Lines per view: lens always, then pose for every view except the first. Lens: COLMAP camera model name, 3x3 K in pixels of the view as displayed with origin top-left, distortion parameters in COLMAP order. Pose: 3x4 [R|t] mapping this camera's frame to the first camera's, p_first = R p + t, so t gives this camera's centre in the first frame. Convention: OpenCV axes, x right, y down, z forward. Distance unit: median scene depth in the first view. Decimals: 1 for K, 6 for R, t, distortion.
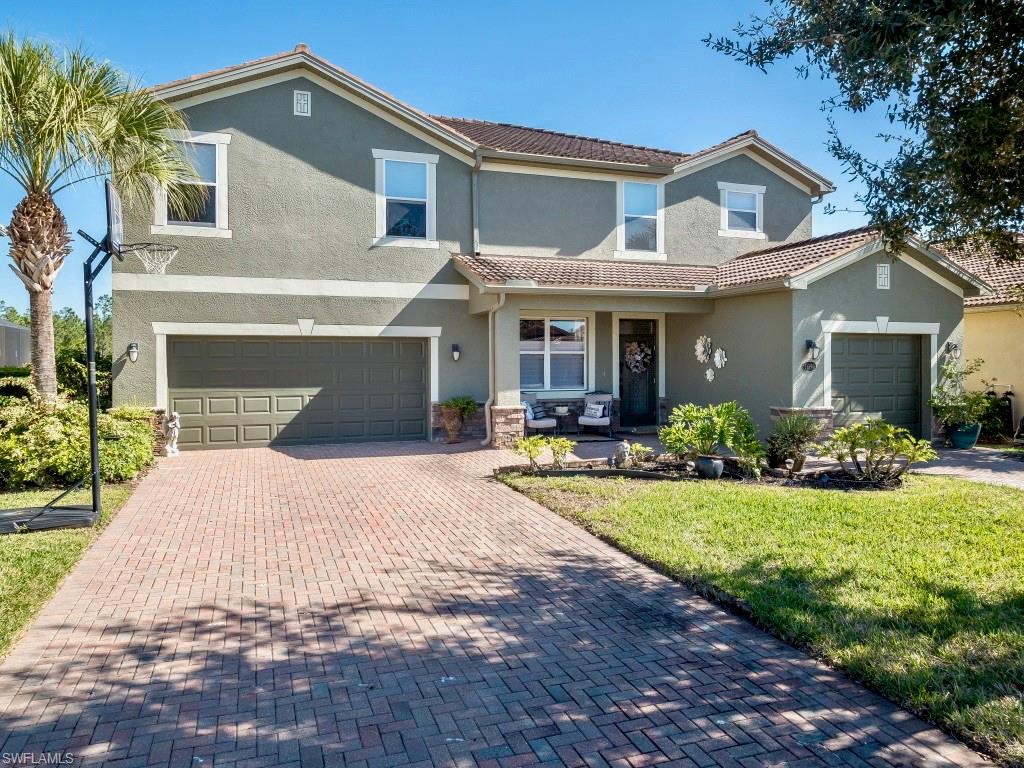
lens RADIAL K [[708.7, 0, 512.0], [0, 708.7, 384.0], [0, 0, 1]] dist [-0.000664, 0.000272]
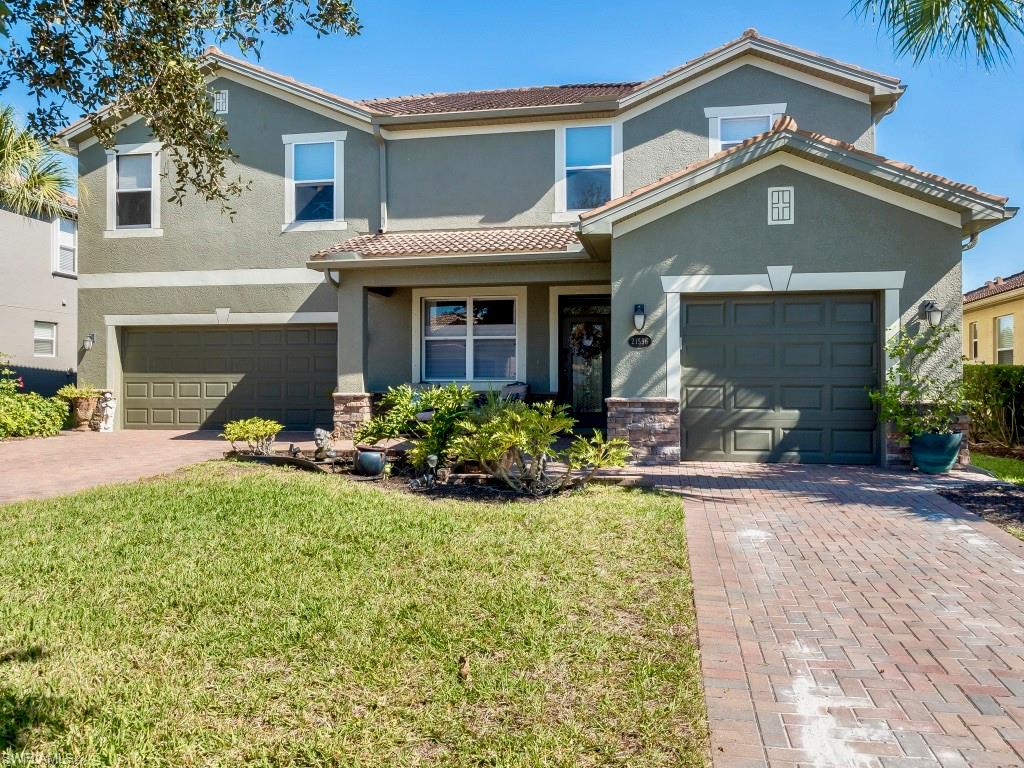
lens RADIAL K [[766.3, 0, 512.0], [0, 766.3, 384.0], [0, 0, 1]] dist [0.002681, -0.000066]
pose [[0.864539, 0.006863, -0.502519, 0.623787], [-0.018137, 0.999681, -0.017550, 0.030861], [0.502239, 0.024287, 0.864388, 0.237620]]
